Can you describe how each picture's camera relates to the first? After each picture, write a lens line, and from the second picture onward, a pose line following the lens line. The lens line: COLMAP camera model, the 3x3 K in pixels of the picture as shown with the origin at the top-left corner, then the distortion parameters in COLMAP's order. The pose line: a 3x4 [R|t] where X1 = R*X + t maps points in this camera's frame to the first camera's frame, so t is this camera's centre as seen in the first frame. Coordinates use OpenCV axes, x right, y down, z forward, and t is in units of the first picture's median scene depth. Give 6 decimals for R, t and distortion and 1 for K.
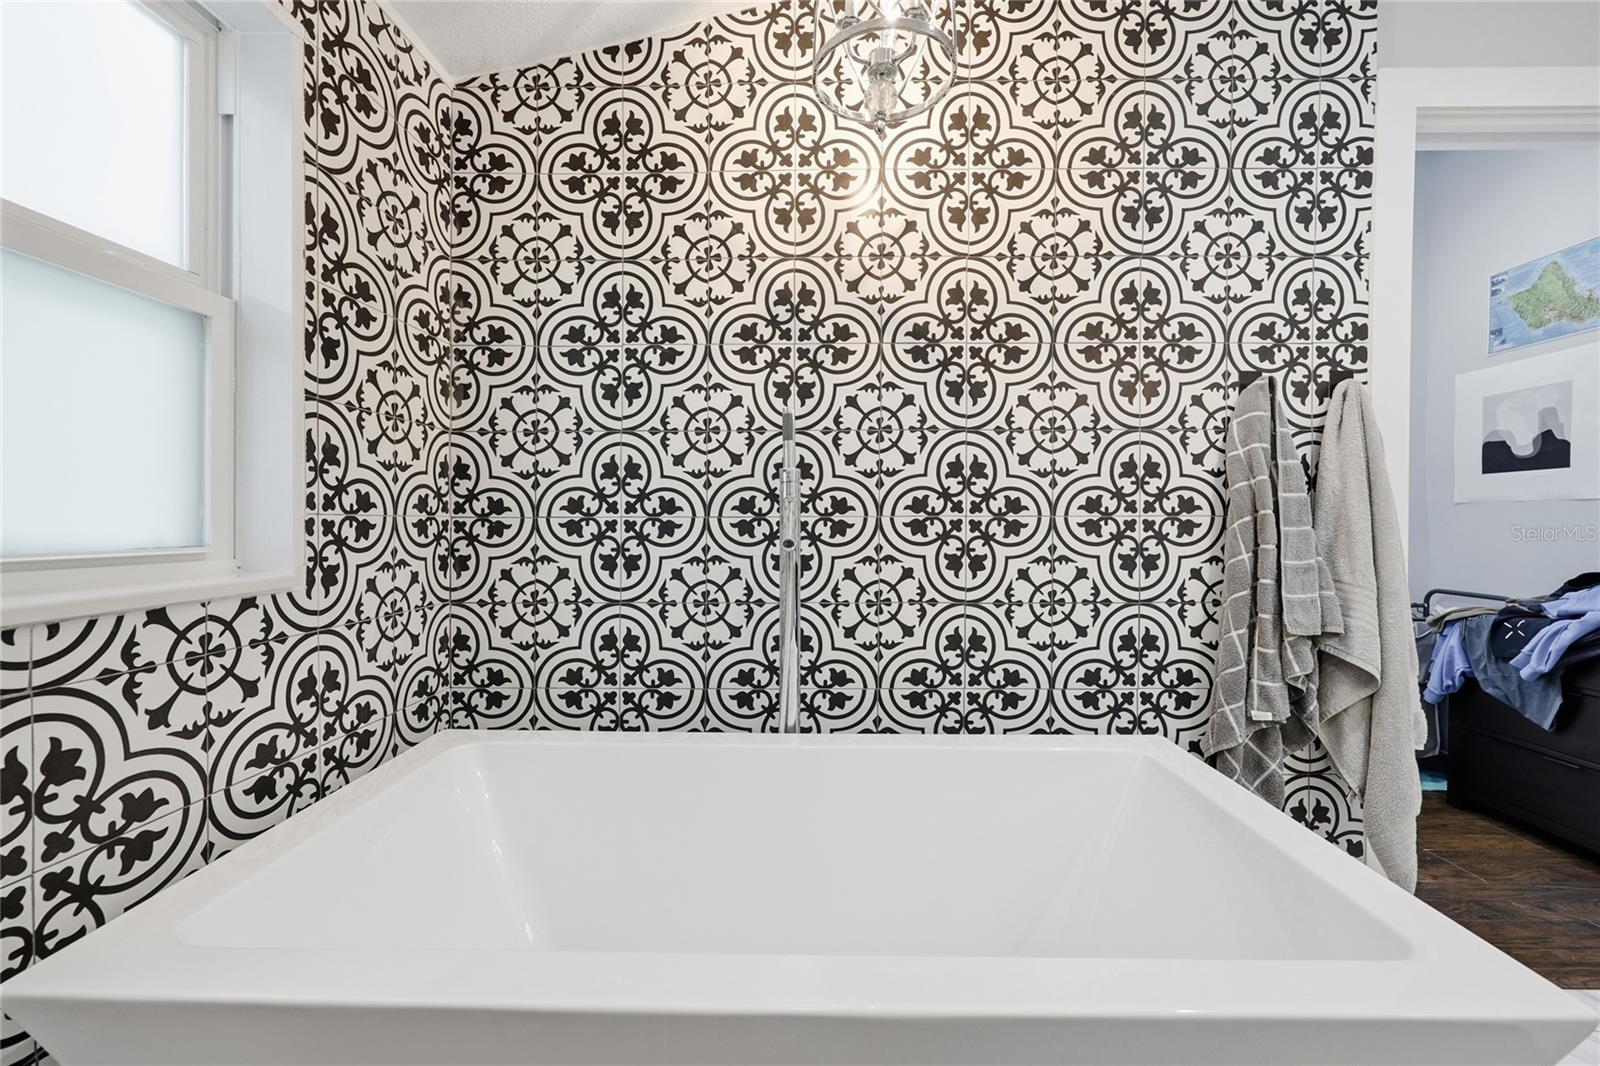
lens RADIAL K [[661.7, 0, 802.6], [0, 661.7, 531.5], [0, 0, 1]] dist [0.000956, -0.000477]
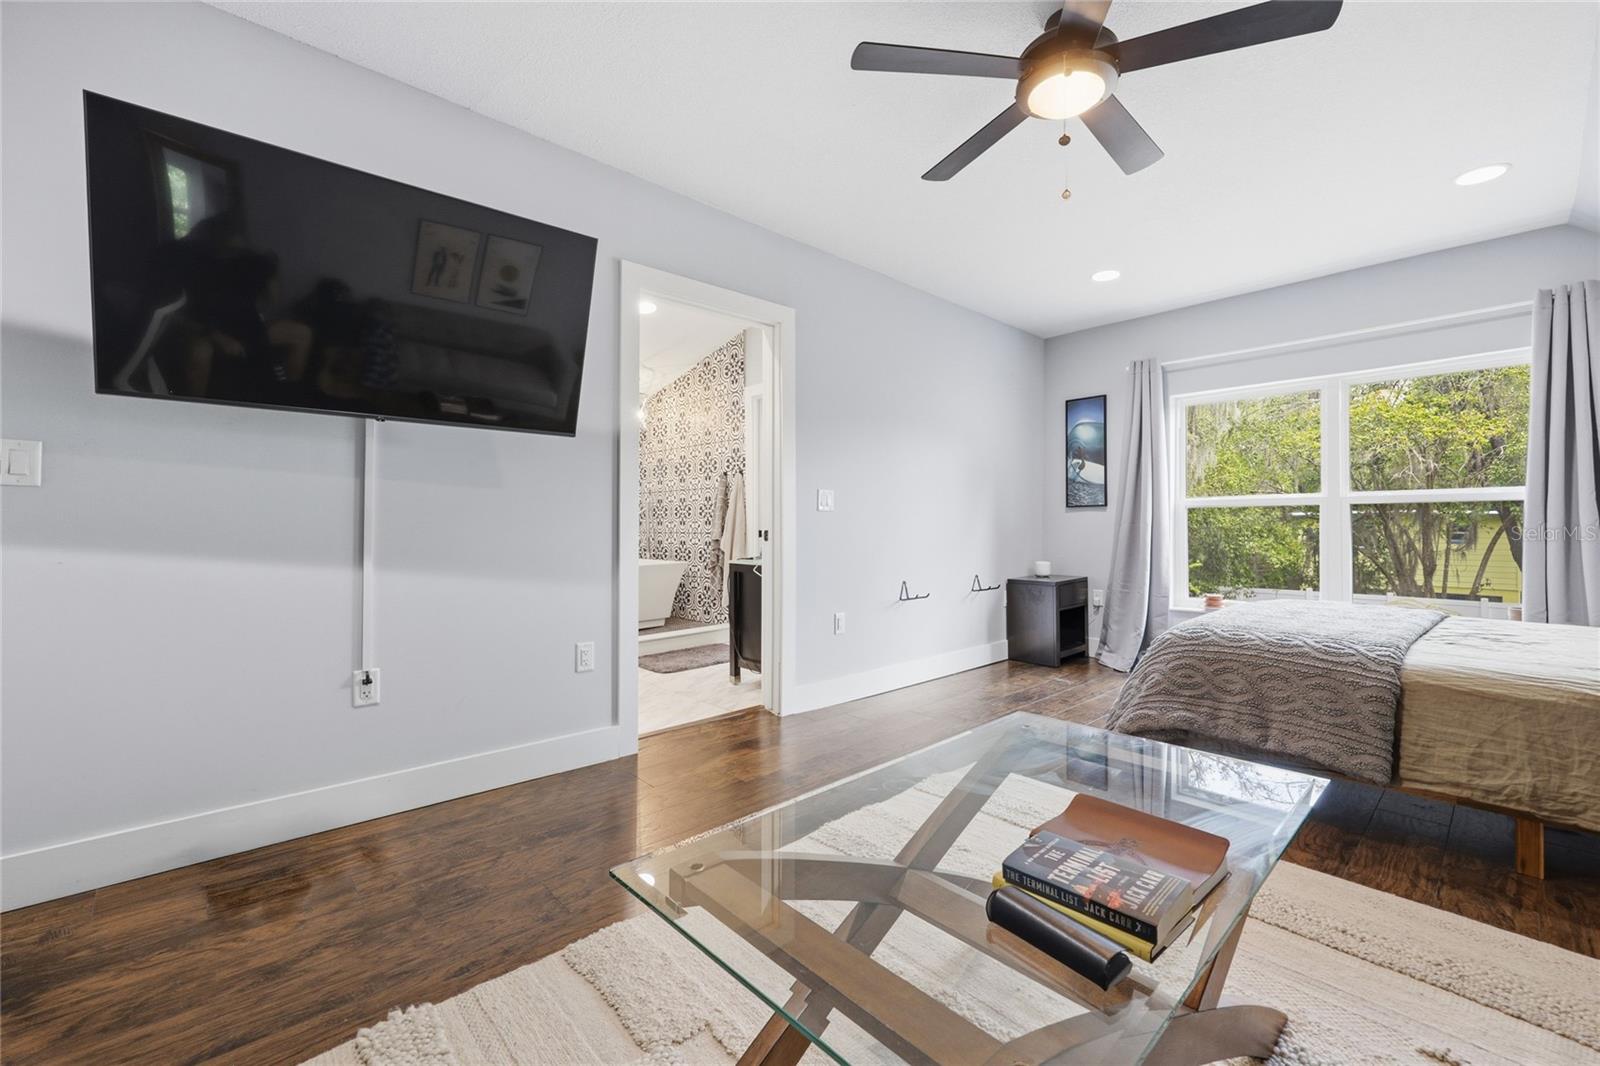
lens RADIAL K [[661.7, 0, 798.1], [0, 661.7, 525.9], [0, 0, 1]] dist [0.000956, -0.000477]
pose [[0.687867, 0.002354, -0.725833, 3.663027], [-0.007060, 0.999969, -0.003448, 0.072198], [0.725802, 0.007496, 0.687863, -1.265132]]
